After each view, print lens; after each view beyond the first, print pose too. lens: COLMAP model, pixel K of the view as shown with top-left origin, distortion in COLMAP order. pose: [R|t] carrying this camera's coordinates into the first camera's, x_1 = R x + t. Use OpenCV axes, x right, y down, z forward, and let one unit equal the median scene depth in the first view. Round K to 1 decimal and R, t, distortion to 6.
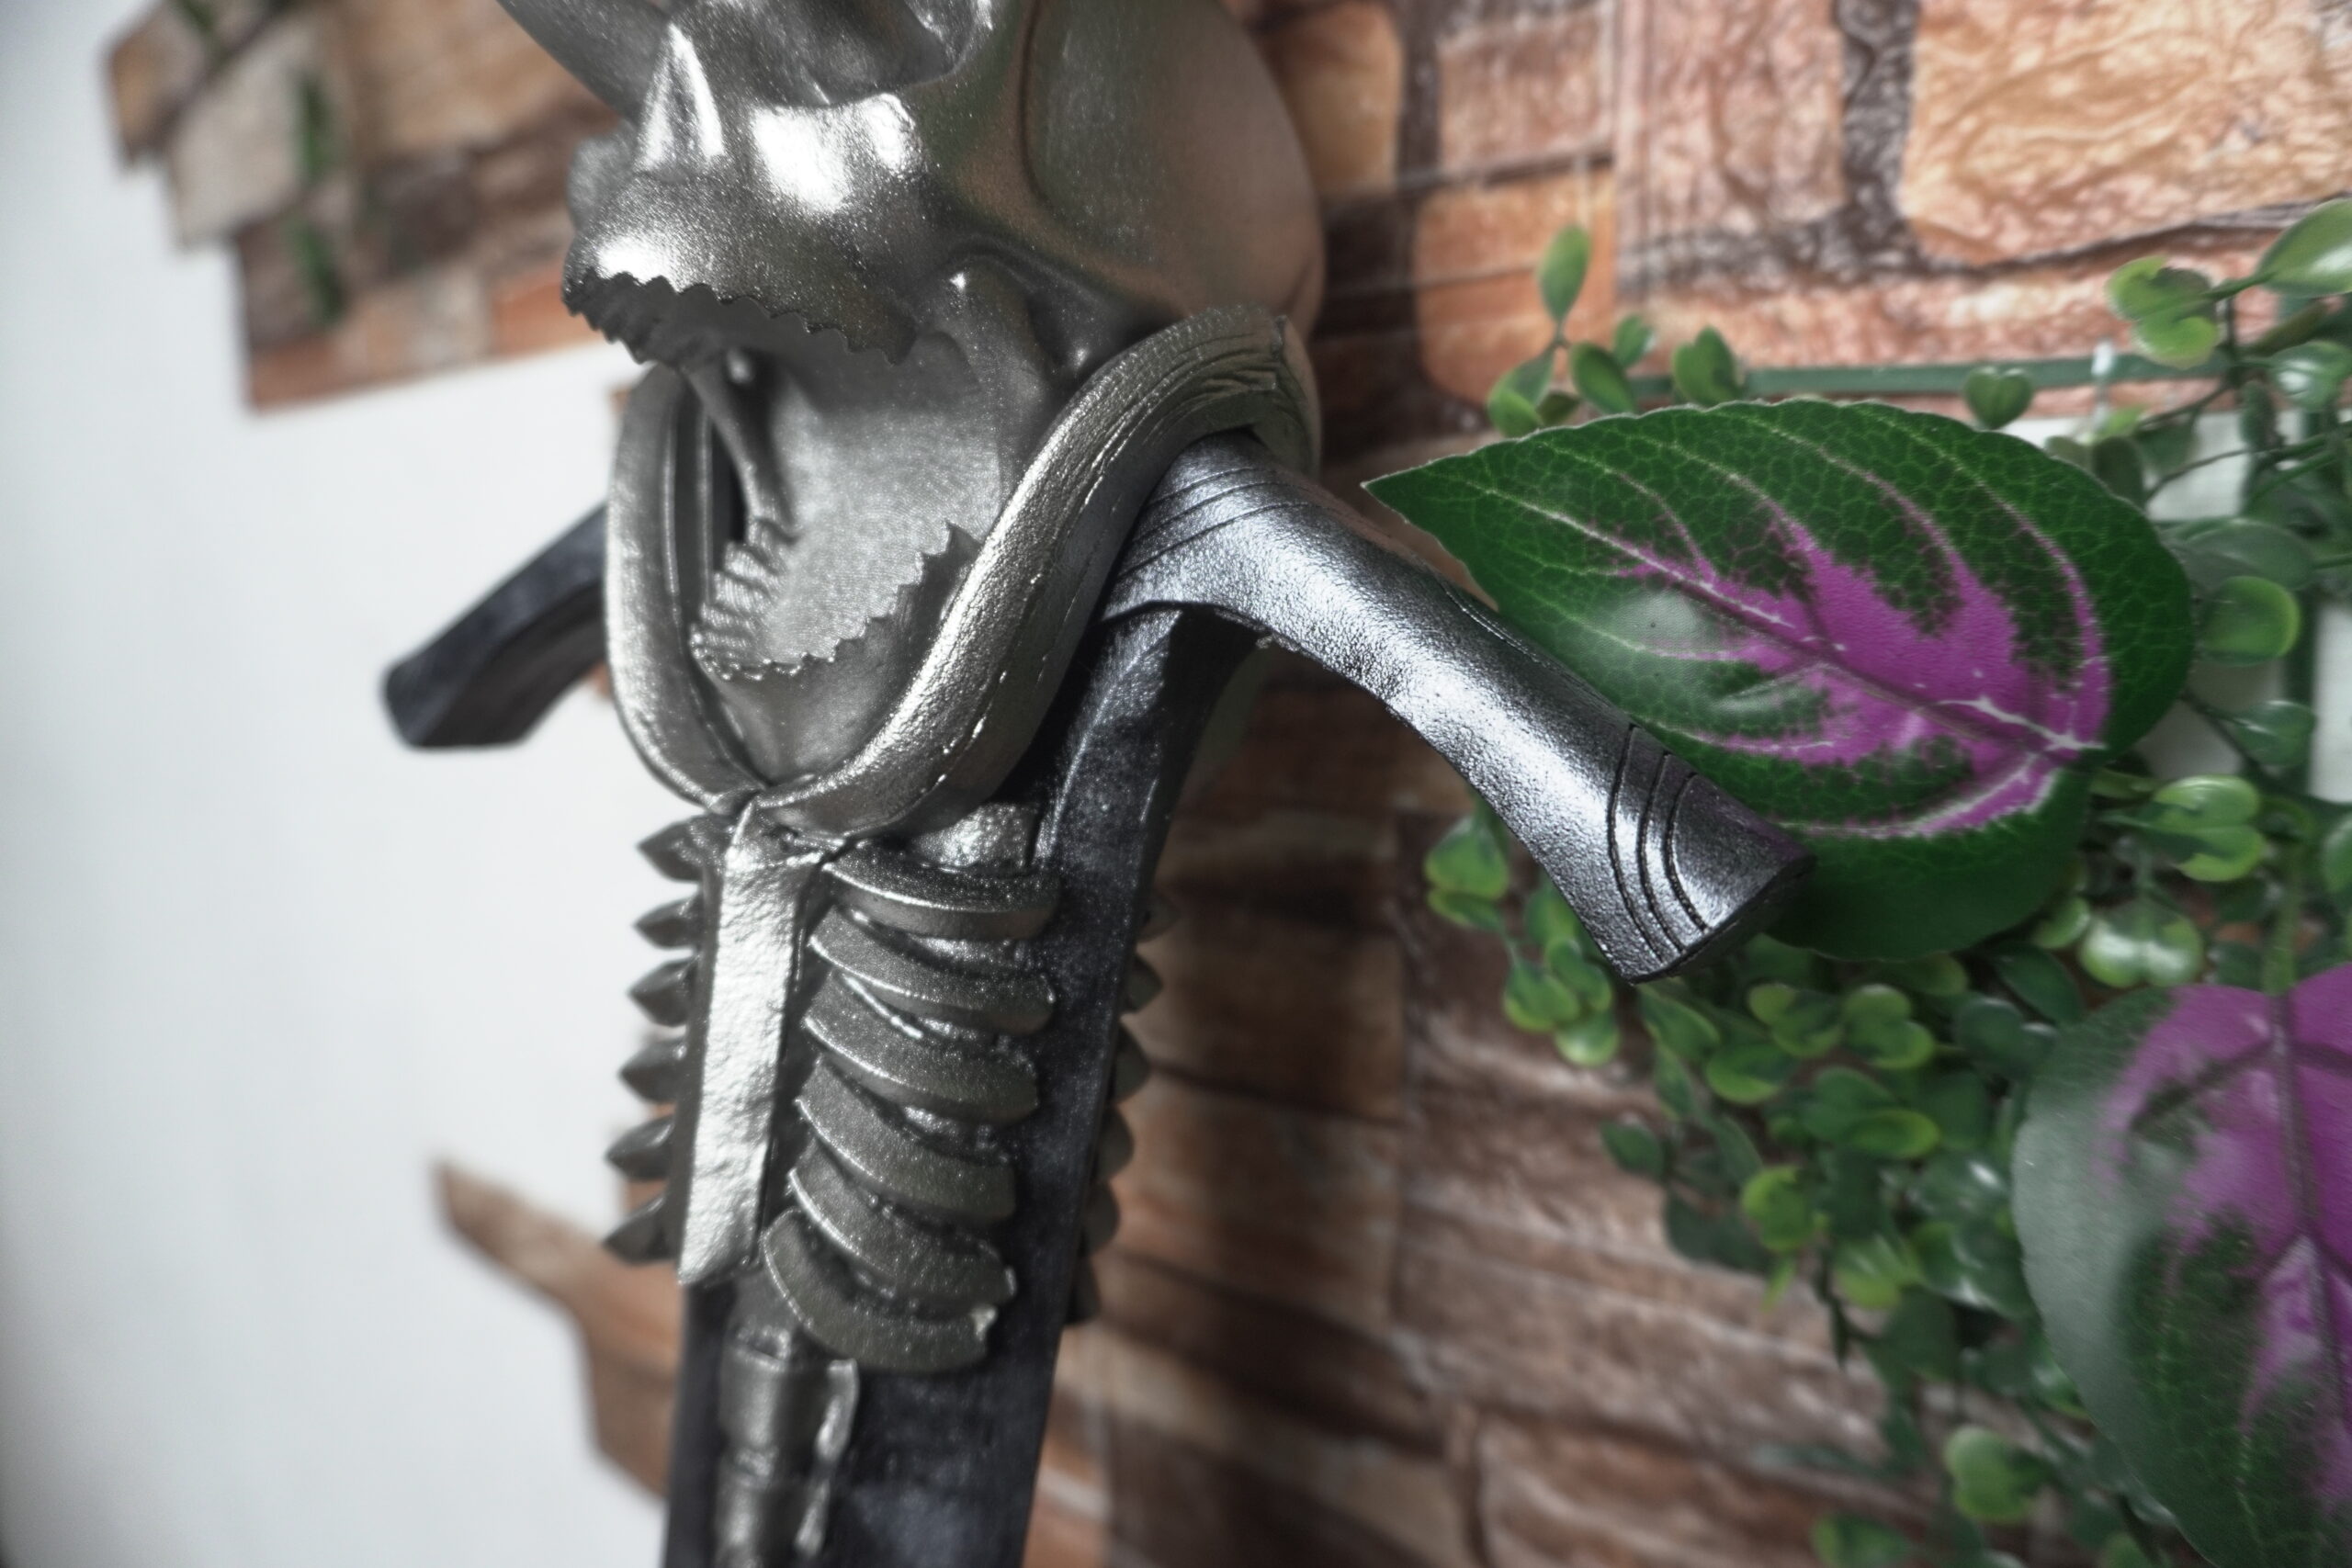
lens RADIAL K [[1591.9, 0, 1175.1], [0, 1591.9, 774.0], [0, 0, 1]] dist [-0.035626, 0.035227]
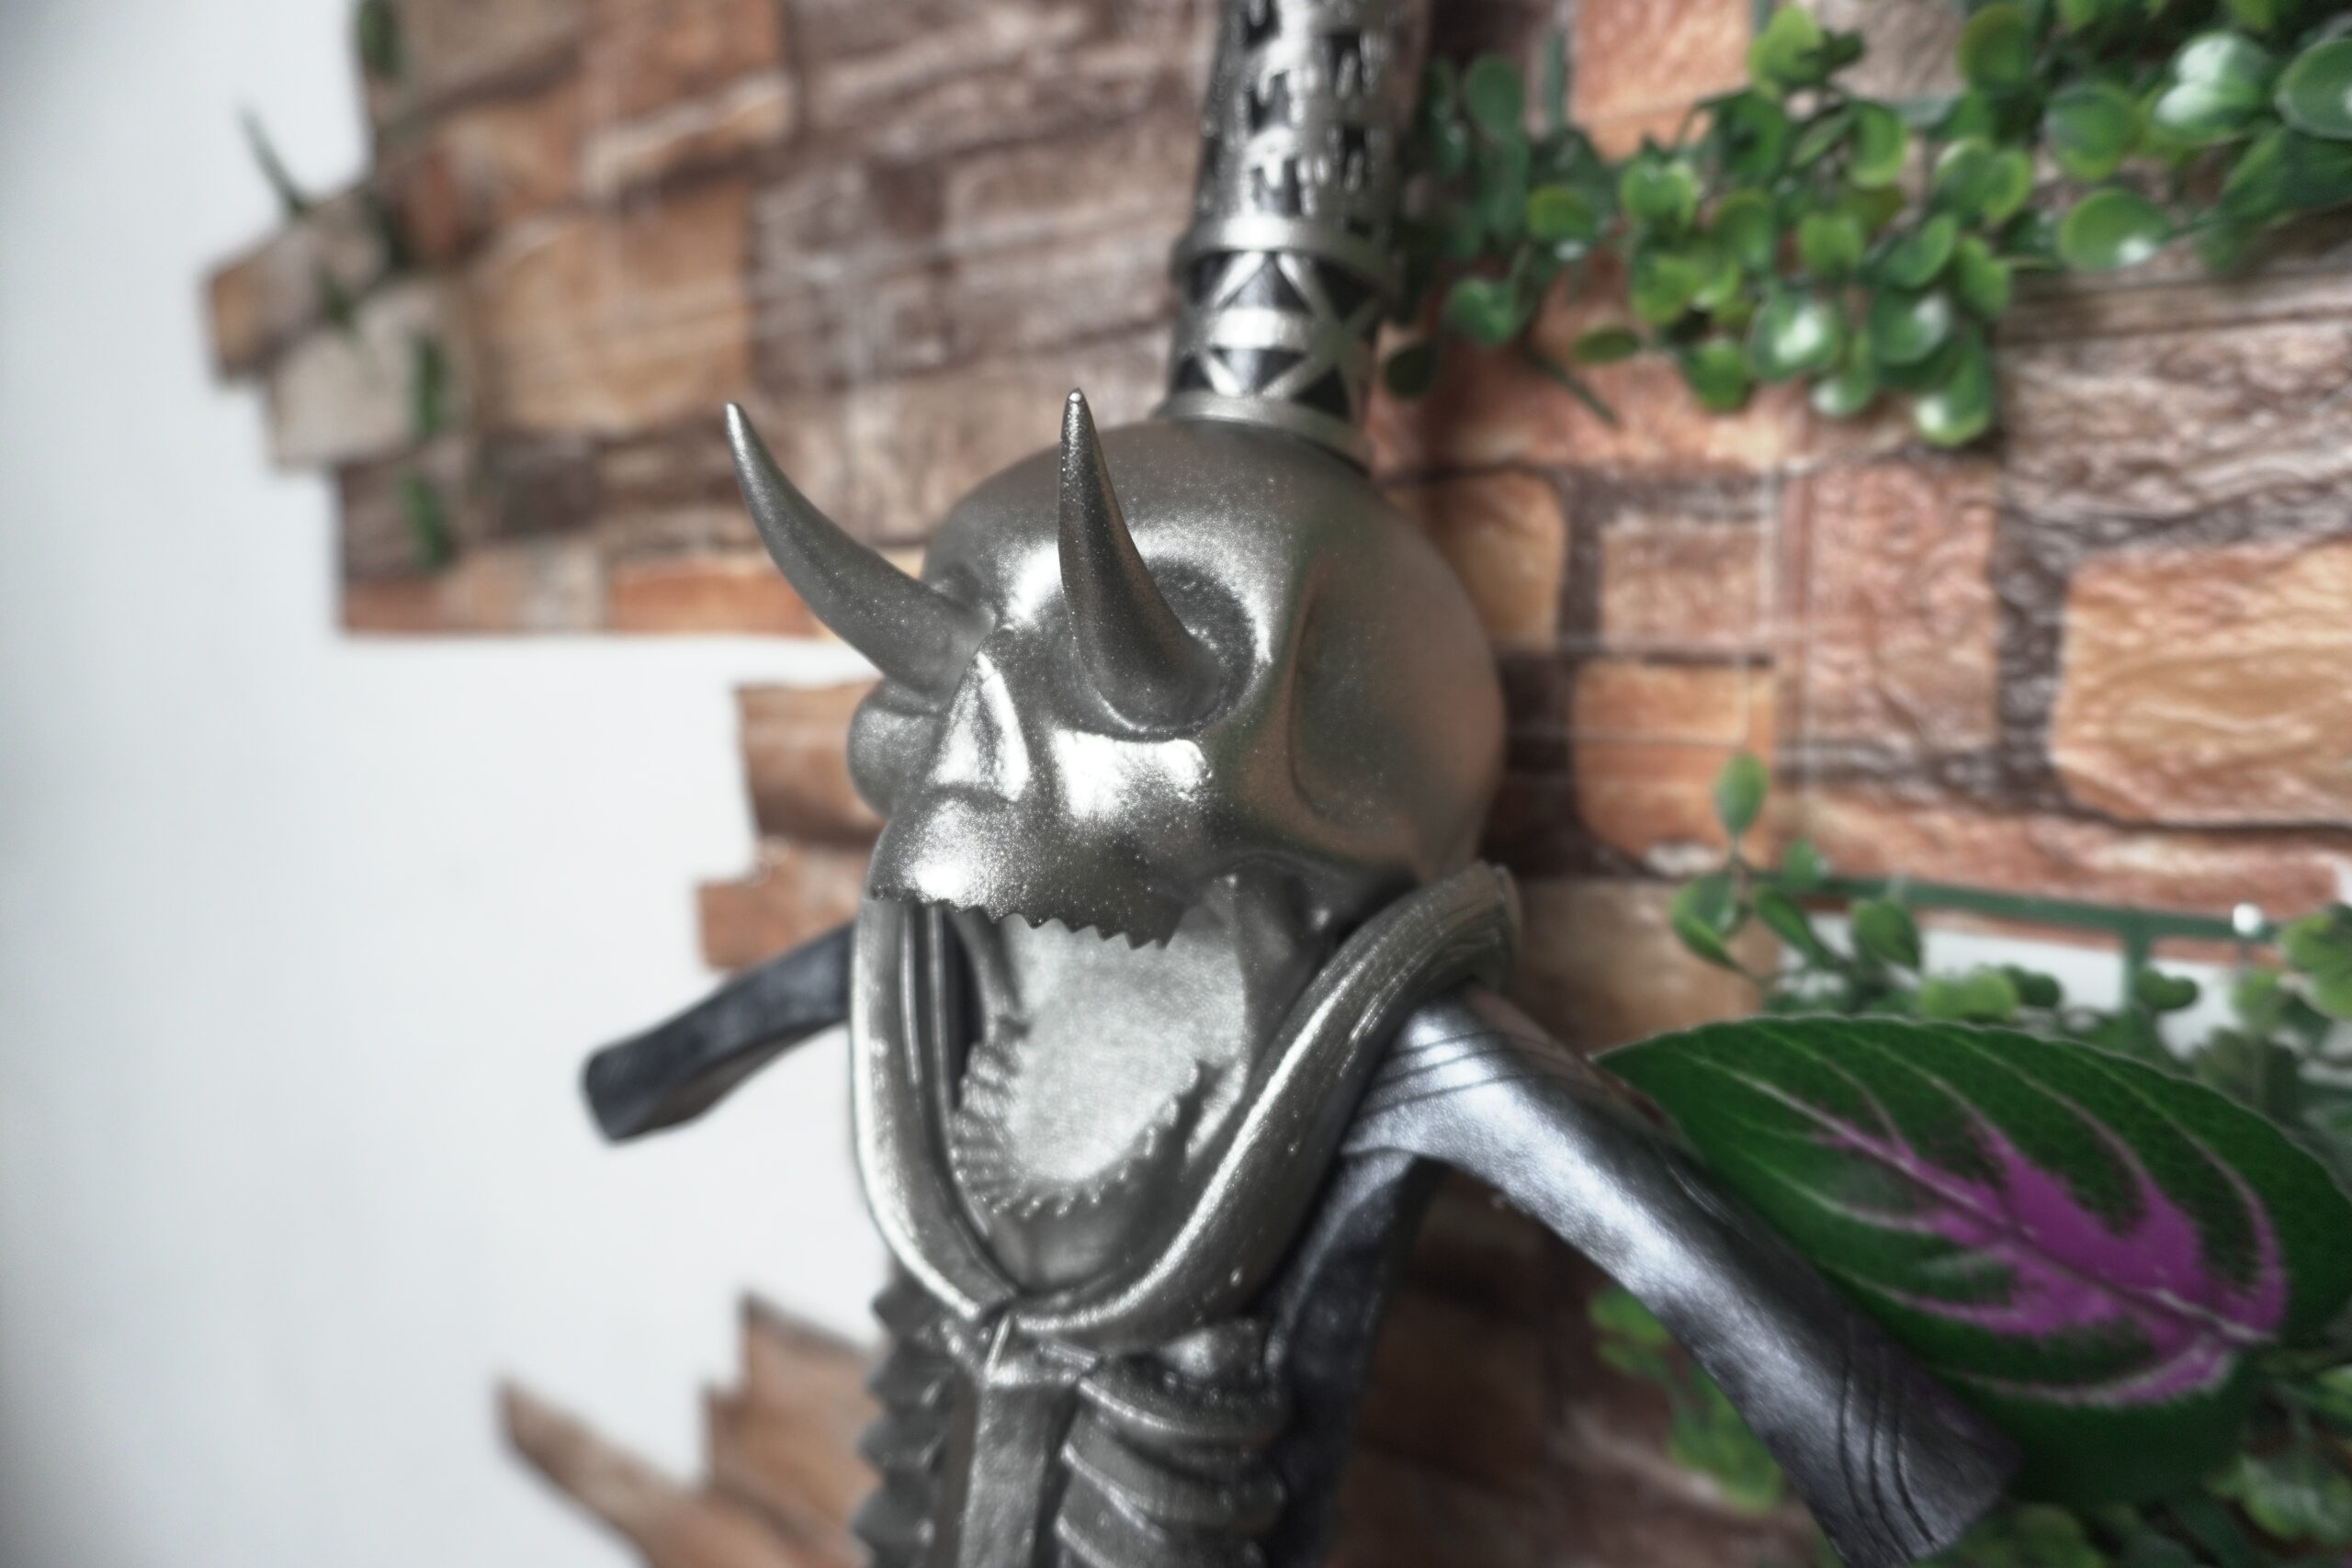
lens RADIAL K [[1591.9, 0, 1173.4], [0, 1591.9, 777.5], [0, 0, 1]] dist [-0.035626, 0.035227]
pose [[0.999793, 0.016228, 0.012282, -0.173198], [-0.015632, 0.998763, -0.047201, -0.297888], [-0.013033, 0.046999, 0.998810, -0.092400]]
